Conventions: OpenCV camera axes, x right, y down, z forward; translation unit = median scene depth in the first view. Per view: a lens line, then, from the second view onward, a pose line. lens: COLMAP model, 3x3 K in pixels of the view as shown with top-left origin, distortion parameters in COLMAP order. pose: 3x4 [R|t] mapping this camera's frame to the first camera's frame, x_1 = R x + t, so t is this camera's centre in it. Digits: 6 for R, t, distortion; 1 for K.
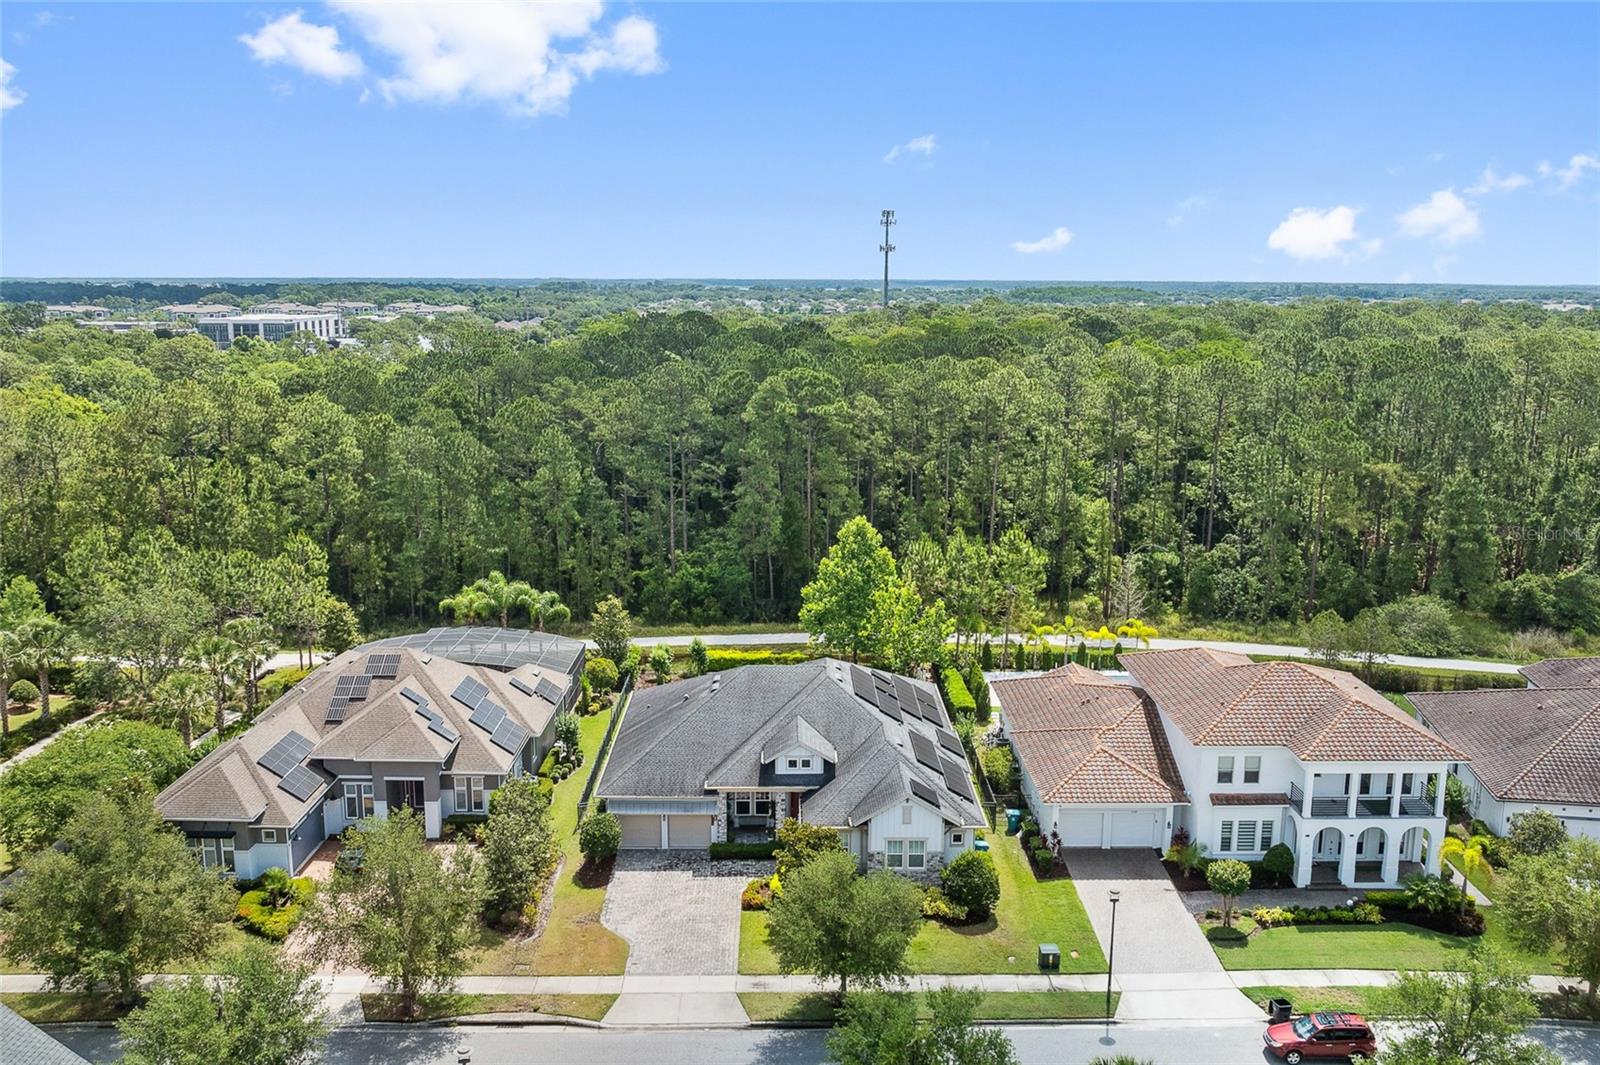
lens RADIAL K [[1405.9, 0, 800.0], [0, 1405.9, 532.5], [0, 0, 1]] dist [0.004169, -0.071701]
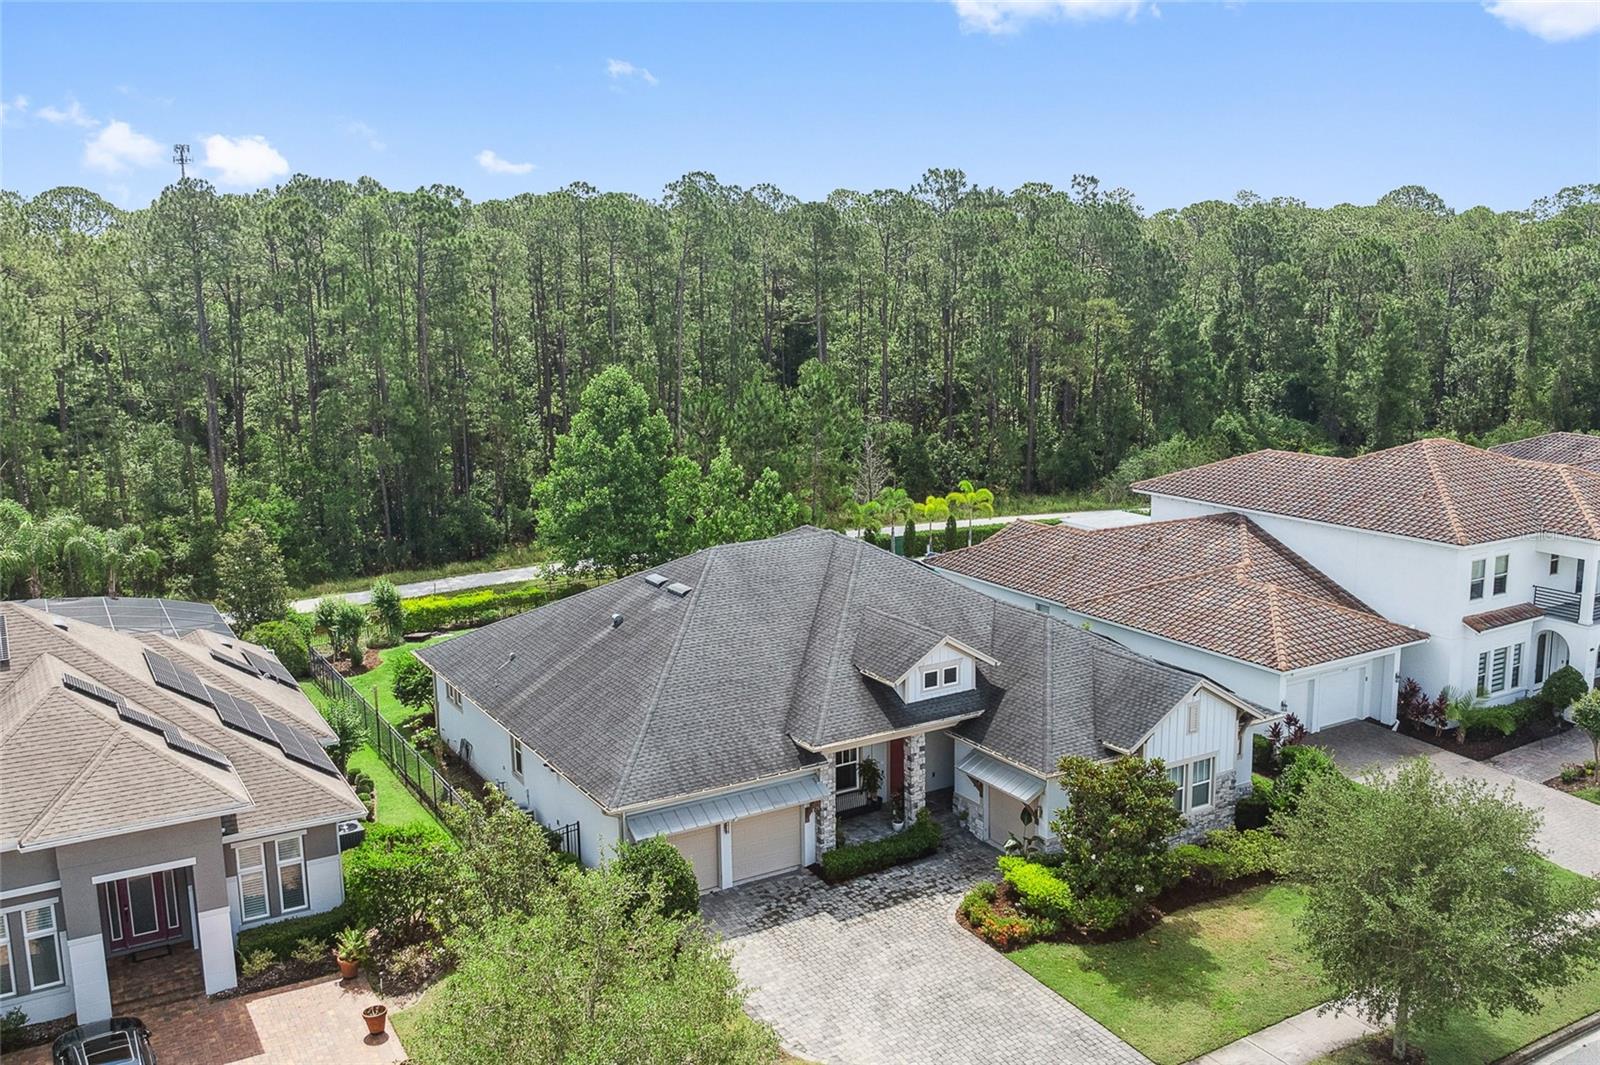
lens RADIAL K [[1405.9, 0, 800.0], [0, 1405.9, 532.5], [0, 0, 1]] dist [0.004169, -0.071701]
pose [[0.860381, -0.109091, 0.497839, -0.318576], [0.114720, 0.993209, 0.019378, 0.090798], [-0.496572, 0.040440, 0.867053, 0.546163]]
